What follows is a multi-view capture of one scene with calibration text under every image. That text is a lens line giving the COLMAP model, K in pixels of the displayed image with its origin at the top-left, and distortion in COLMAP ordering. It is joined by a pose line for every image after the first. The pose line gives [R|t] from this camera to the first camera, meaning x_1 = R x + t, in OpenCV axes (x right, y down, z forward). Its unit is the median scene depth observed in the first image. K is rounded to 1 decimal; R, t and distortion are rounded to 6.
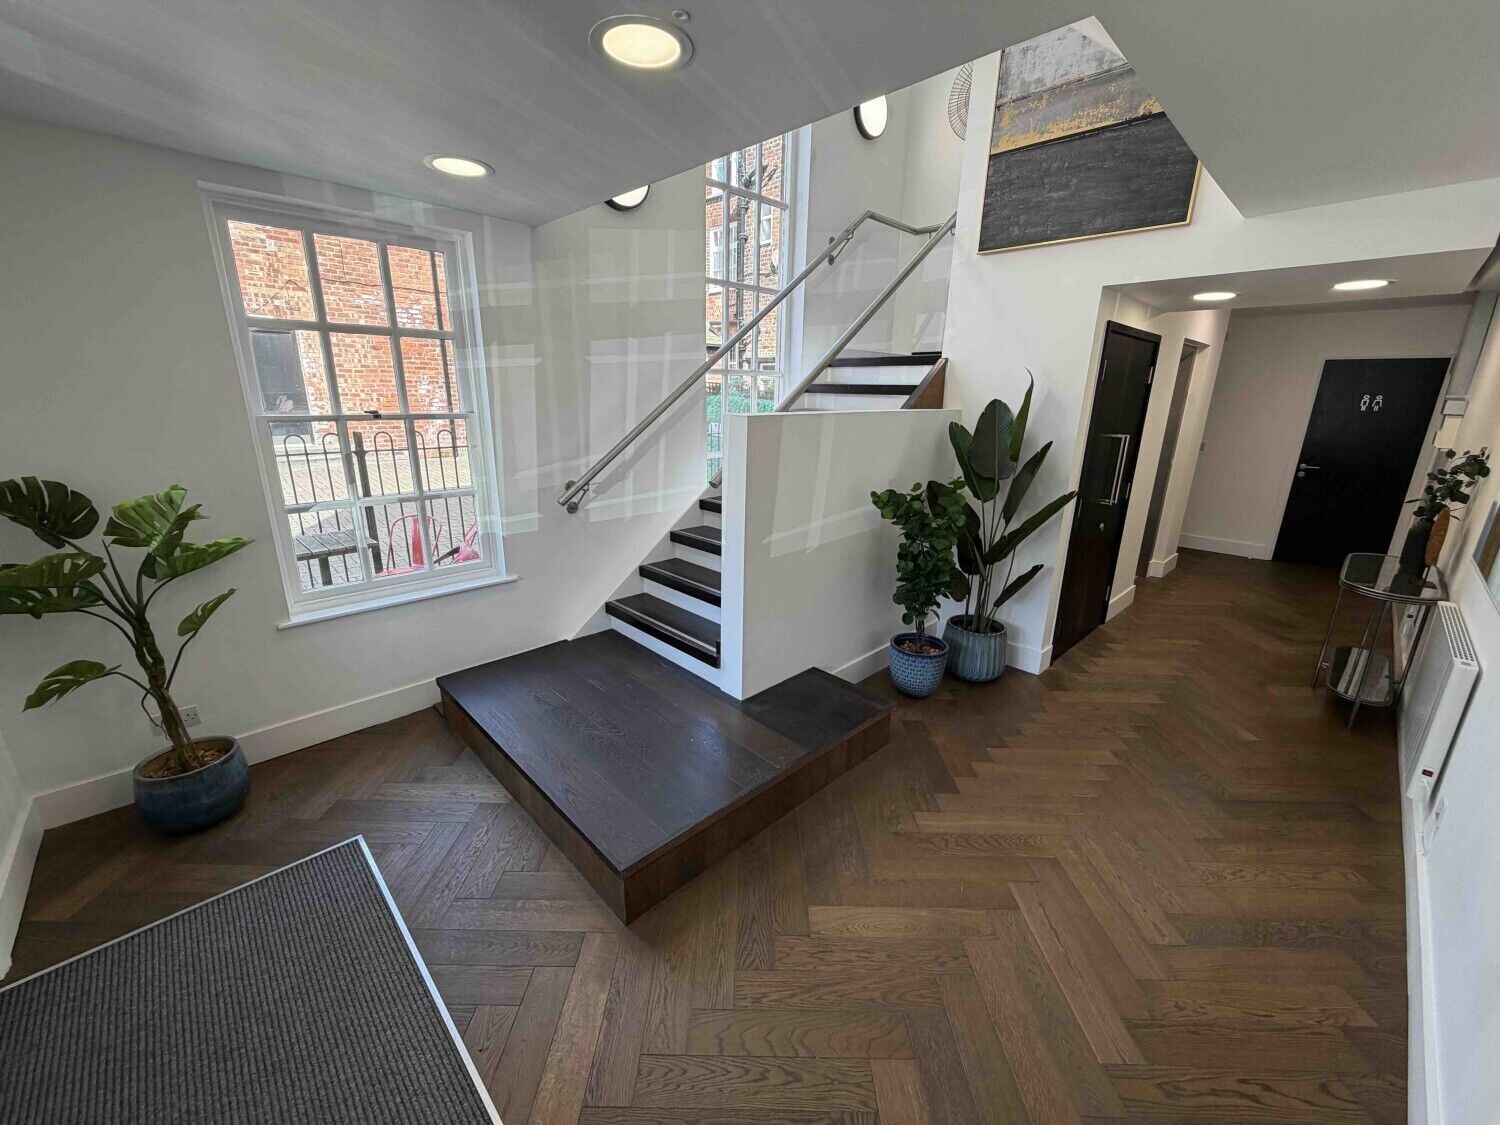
lens RADIAL K [[595.1, 0, 749.8], [0, 595.1, 561.8], [0, 0, 1]] dist [-0.001213, 0.000338]
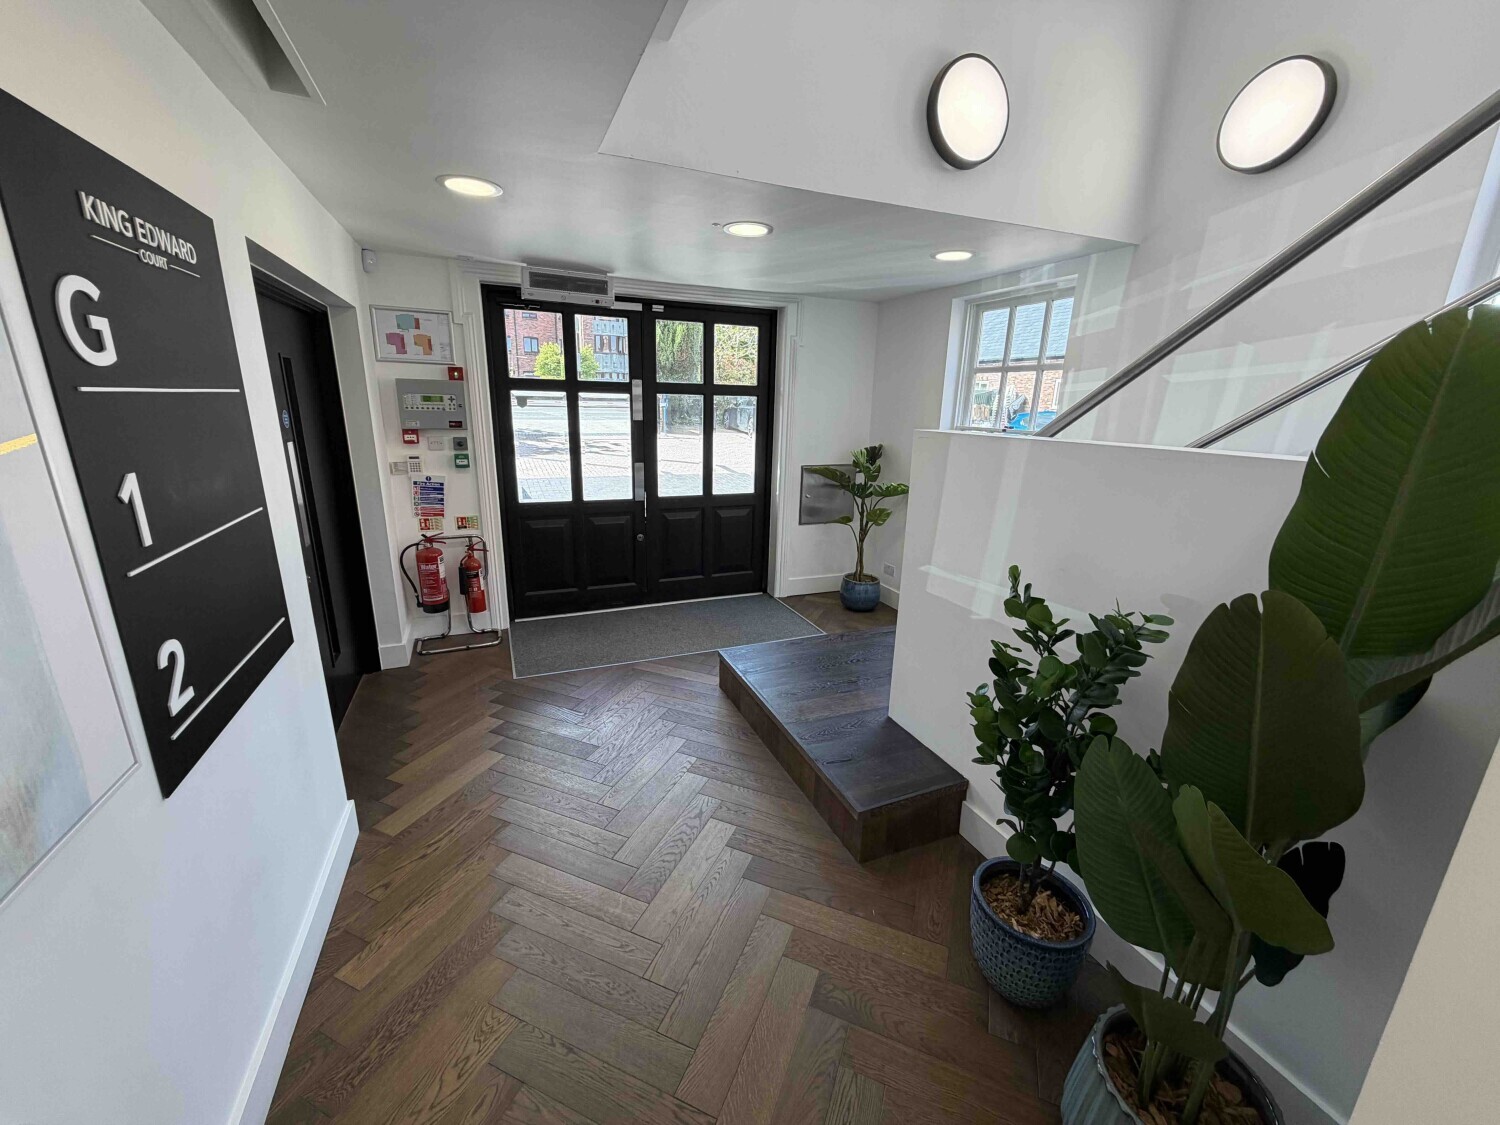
lens RADIAL K [[595.1, 0, 751.3], [0, 595.1, 562.5], [0, 0, 1]] dist [-0.001213, 0.000338]
pose [[-0.356634, 0.221268, -0.907663, 0.981970], [-0.289458, 0.897570, 0.332539, -0.276829], [0.888272, 0.381325, -0.256057, 1.018876]]
